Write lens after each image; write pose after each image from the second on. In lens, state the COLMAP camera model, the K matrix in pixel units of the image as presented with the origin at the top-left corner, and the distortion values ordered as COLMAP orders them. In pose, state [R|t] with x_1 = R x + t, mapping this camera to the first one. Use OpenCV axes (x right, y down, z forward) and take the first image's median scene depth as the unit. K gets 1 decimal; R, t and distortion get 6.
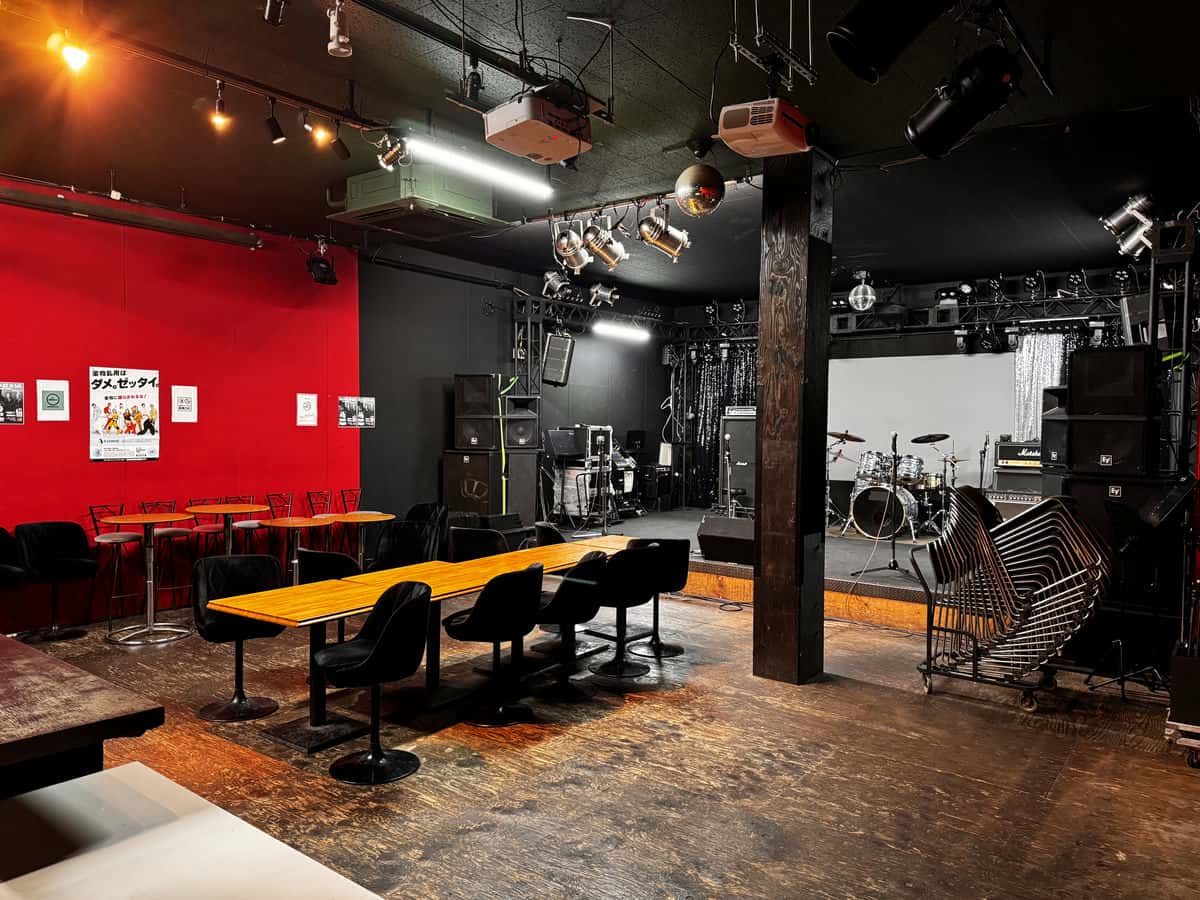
lens RADIAL K [[829.5, 0, 594.4], [0, 829.5, 454.4], [0, 0, 1]] dist [0.102022, -0.137607]
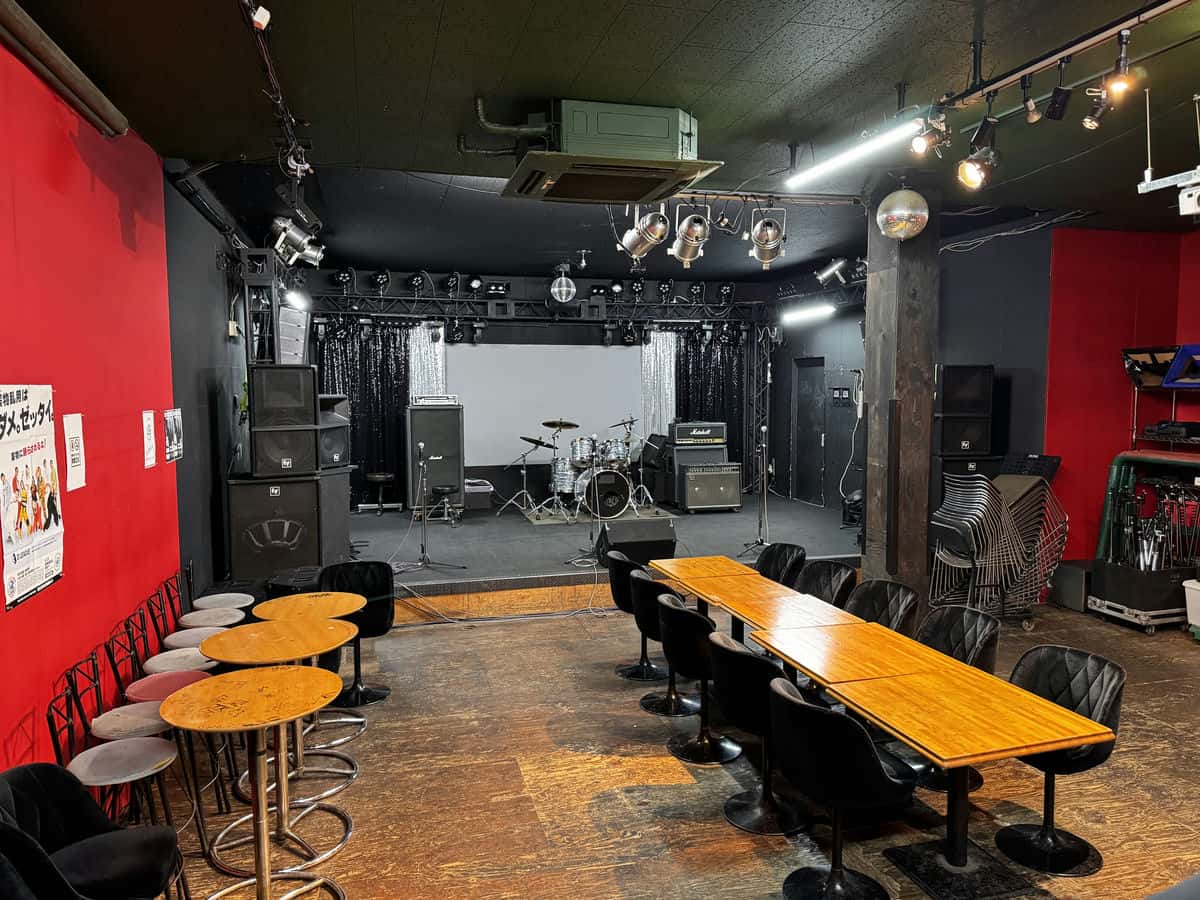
lens RADIAL K [[829.5, 0, 594.4], [0, 829.5, 454.4], [0, 0, 1]] dist [0.102022, -0.137607]
pose [[0.609024, -0.083051, 0.788792, -0.465064], [0.040215, 0.996457, 0.073865, -0.056264], [-0.792132, -0.013264, 0.610206, 0.326837]]
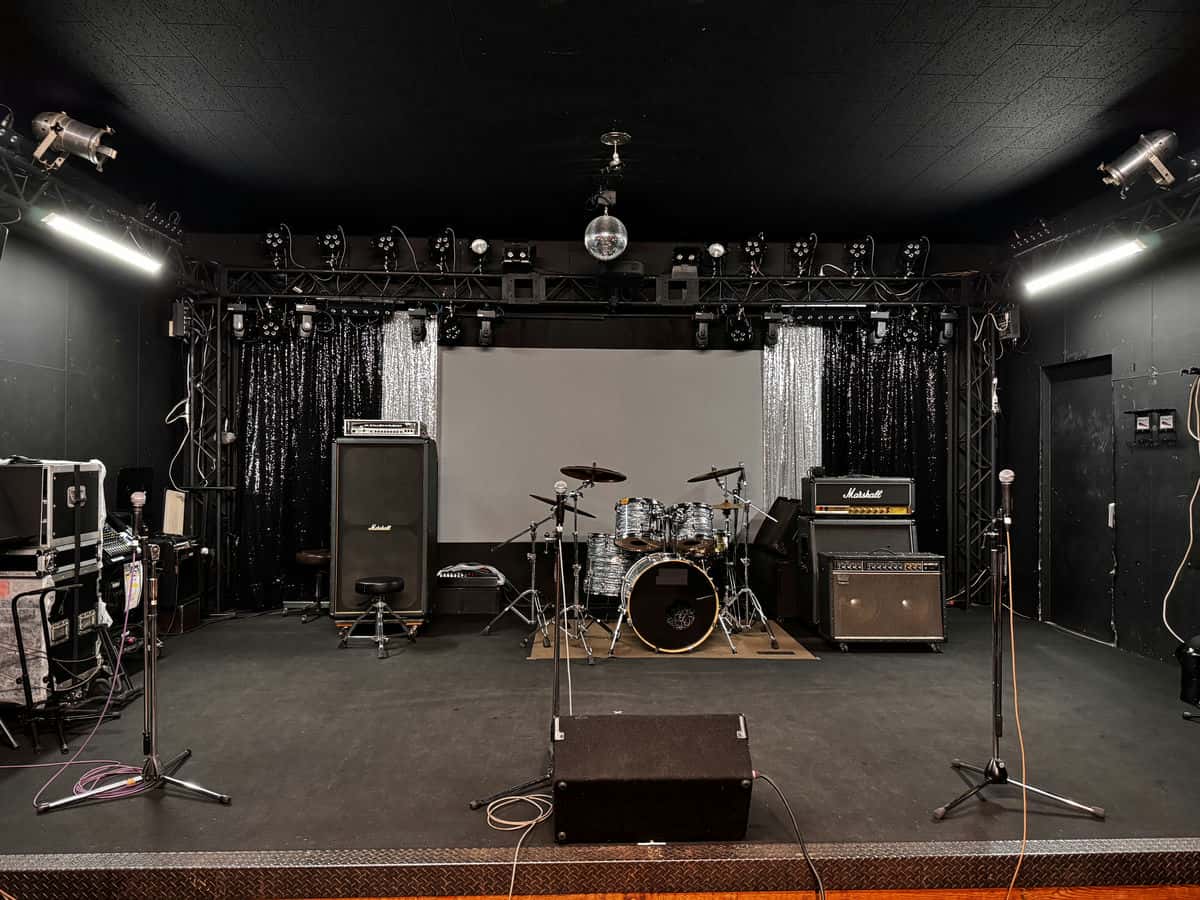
lens RADIAL K [[829.5, 0, 594.4], [0, 829.5, 454.4], [0, 0, 1]] dist [0.102022, -0.137607]
pose [[0.765968, -0.009060, 0.642815, -0.062887], [0.028608, 0.999391, -0.020004, -0.022175], [-0.642242, 0.033712, 0.765760, 0.538897]]
